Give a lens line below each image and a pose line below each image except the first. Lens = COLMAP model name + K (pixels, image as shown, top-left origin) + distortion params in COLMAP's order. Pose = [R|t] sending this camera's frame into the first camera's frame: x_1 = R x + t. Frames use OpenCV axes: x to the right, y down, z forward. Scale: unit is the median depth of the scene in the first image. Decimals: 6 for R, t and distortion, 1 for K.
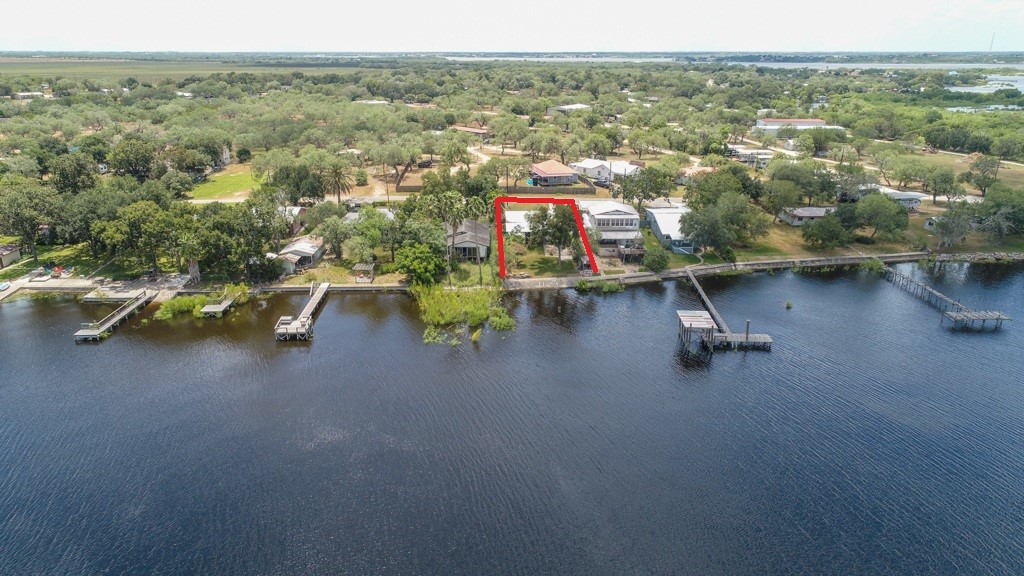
lens RADIAL K [[685.8, 0, 512.0], [0, 685.8, 288.0], [0, 0, 1]] dist [-0.000567, 0.003401]
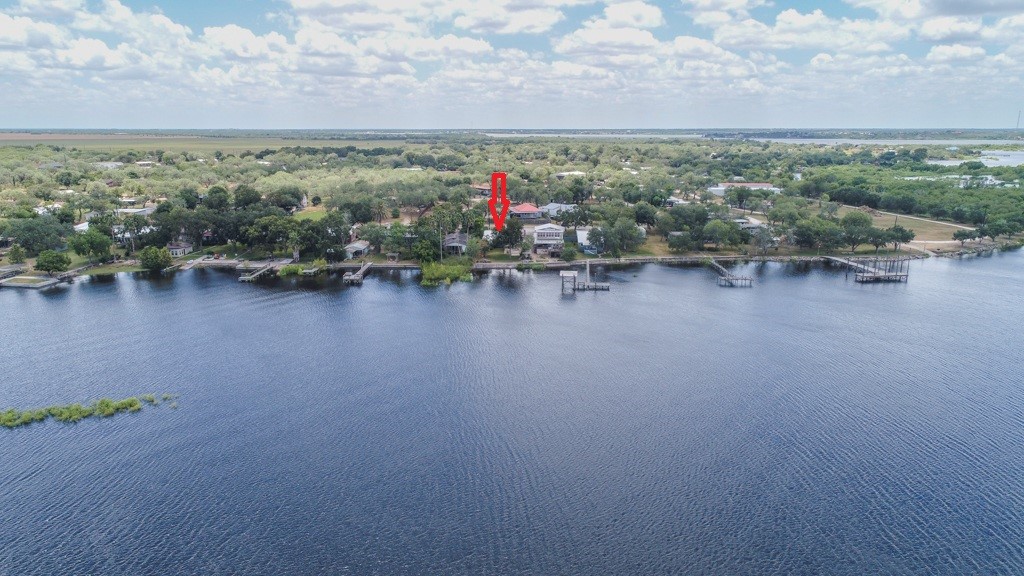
lens RADIAL K [[701.2, 0, 512.0], [0, 701.2, 288.0], [0, 0, 1]] dist [0.001928, 0.002128]
pose [[0.997991, 0.013697, -0.061852, 0.172136], [-0.020274, 0.994053, -0.106992, 0.211733], [0.060019, 0.108032, 0.992334, -0.641129]]
